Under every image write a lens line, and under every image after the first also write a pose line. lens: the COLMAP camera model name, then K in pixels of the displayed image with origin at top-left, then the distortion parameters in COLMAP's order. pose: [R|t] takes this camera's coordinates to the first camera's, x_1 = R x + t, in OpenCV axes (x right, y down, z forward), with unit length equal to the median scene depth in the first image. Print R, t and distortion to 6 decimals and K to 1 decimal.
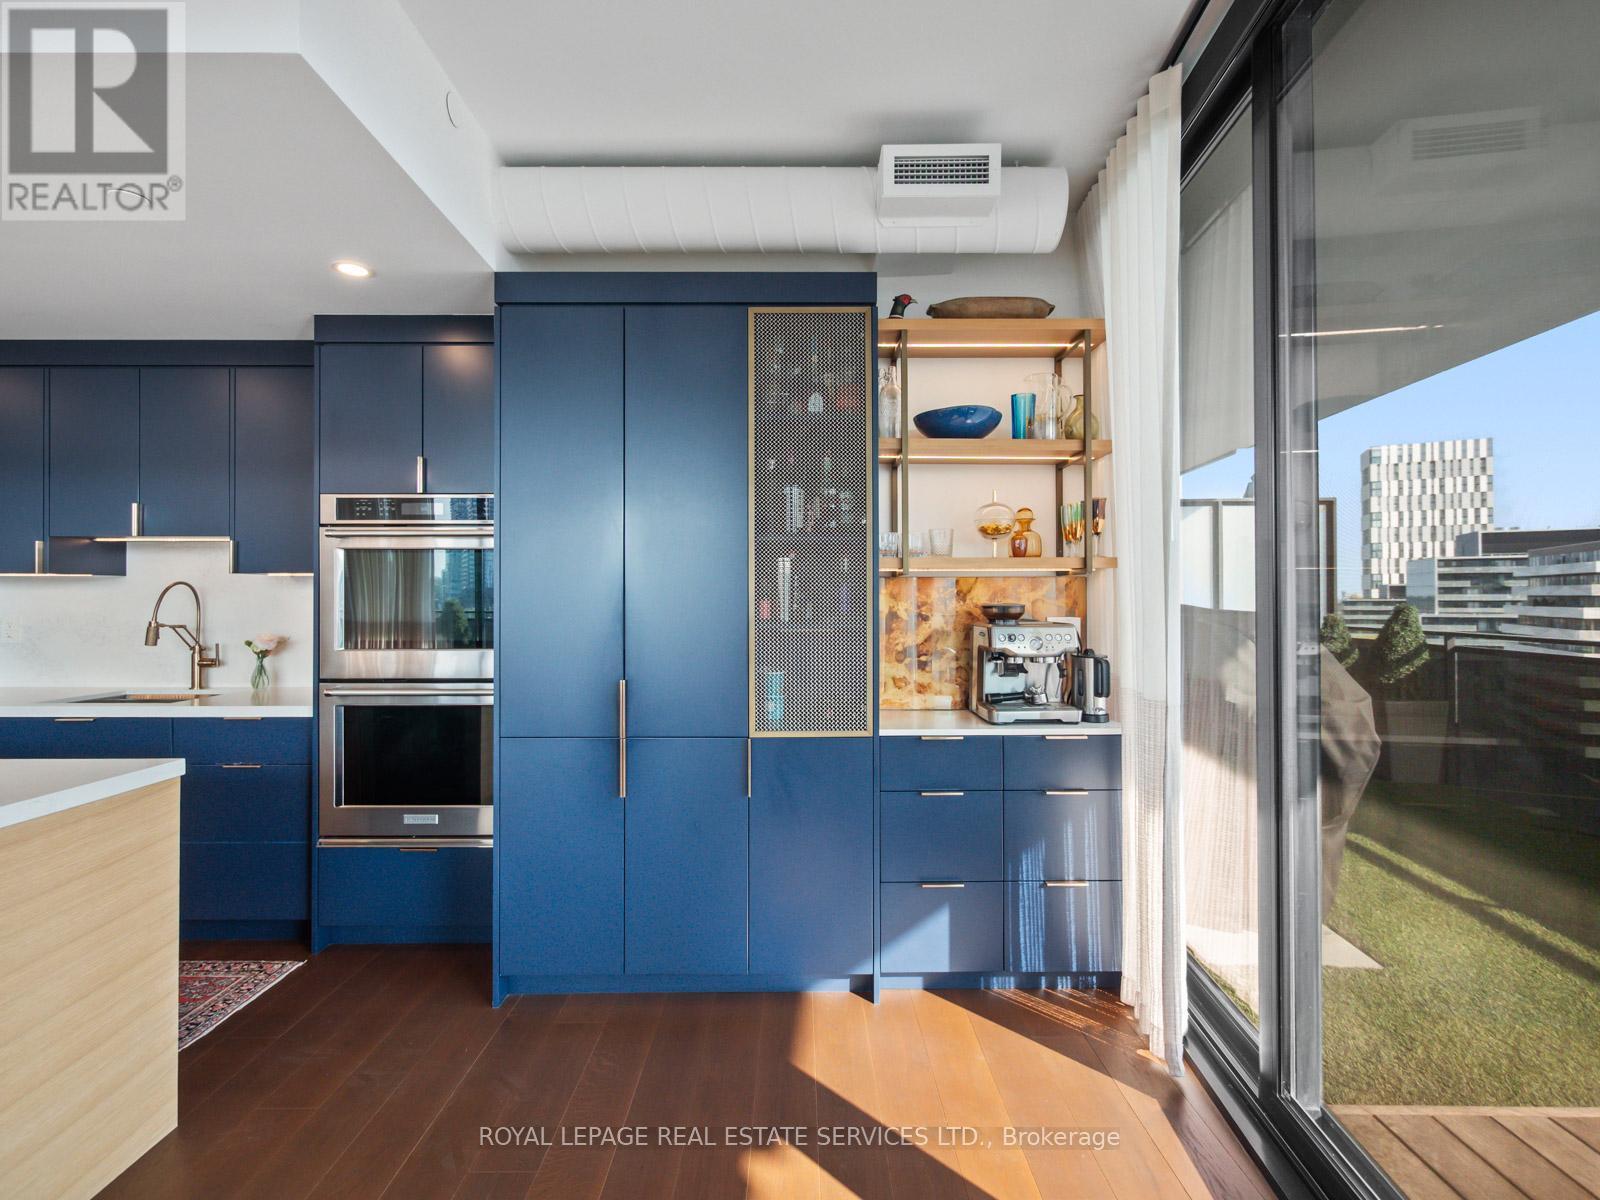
lens RADIAL K [[763.6, 0, 792.2], [0, 763.6, 589.4], [0, 0, 1]] dist [-0.001743, 0.001049]
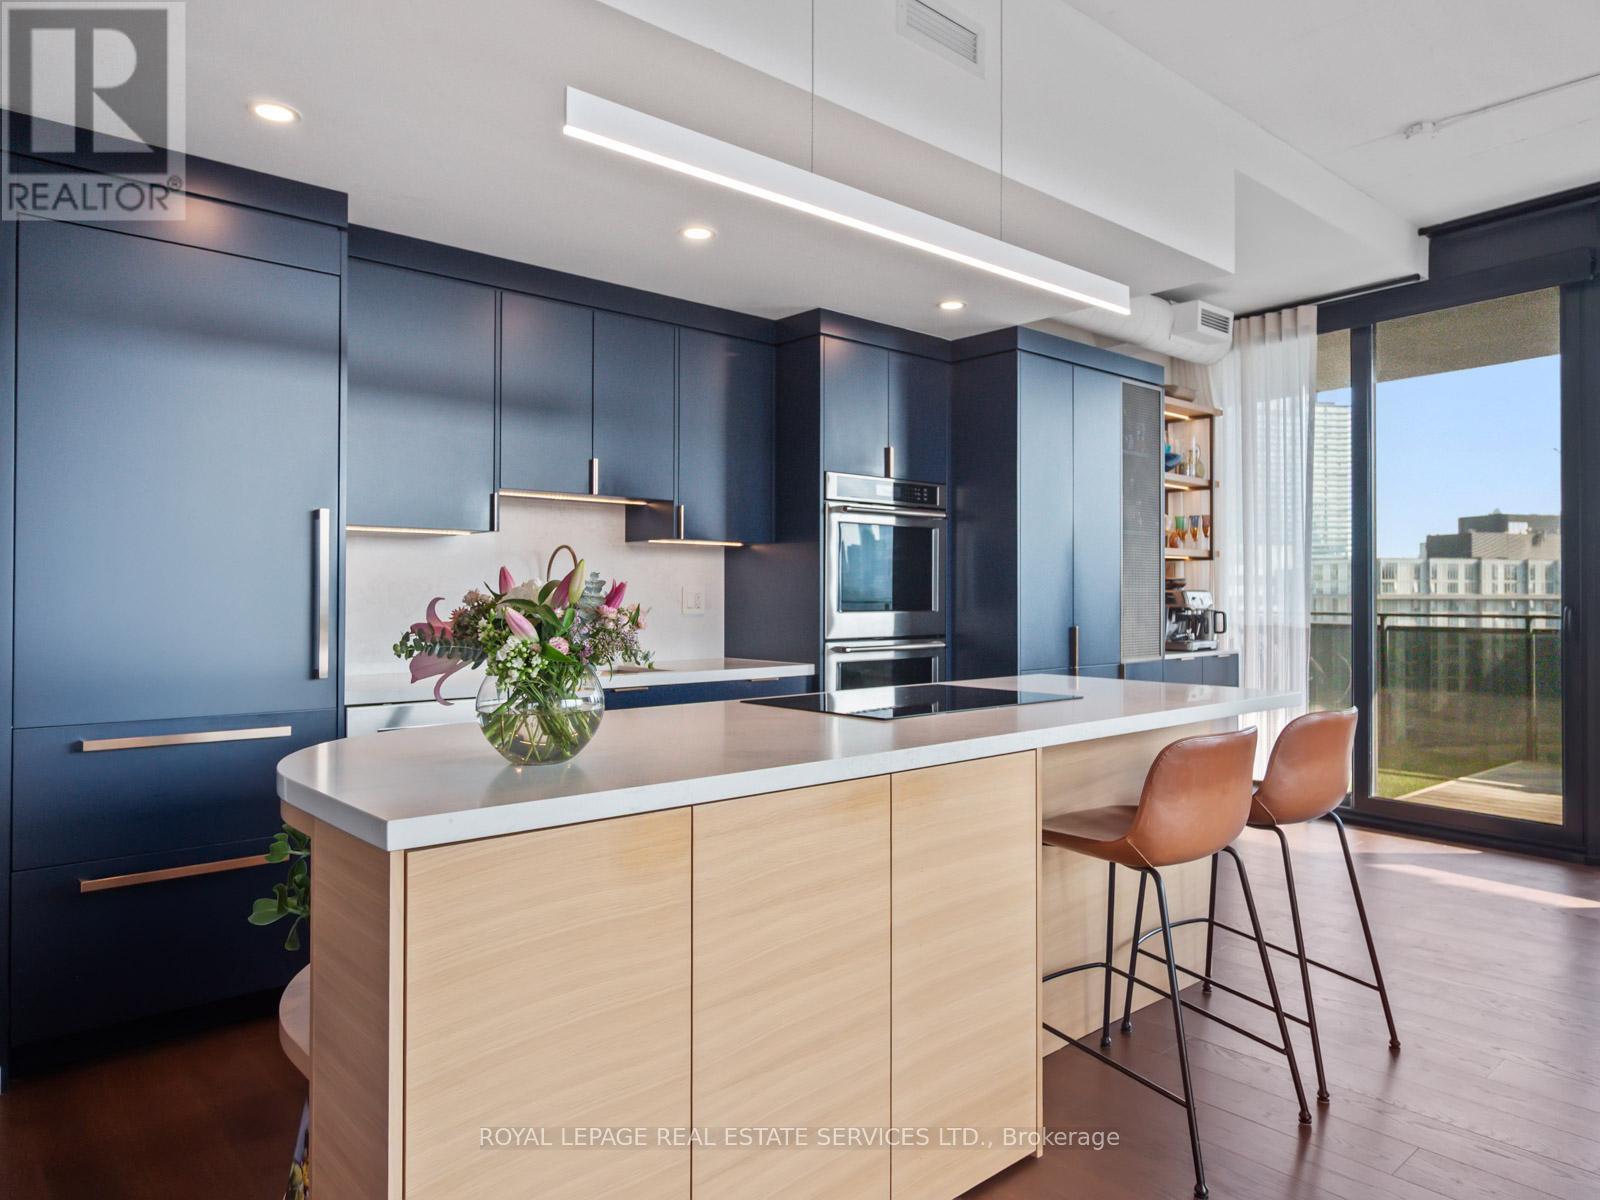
lens RADIAL K [[1053.8, 0, 797.2], [0, 1053.8, 595.9], [0, 0, 1]] dist [-0.007801, -0.003620]
pose [[0.751060, 0.000733, 0.660234, -1.768784], [-0.009178, 0.999914, 0.009331, 0.042827], [-0.660171, -0.013068, 0.751002, -0.131397]]
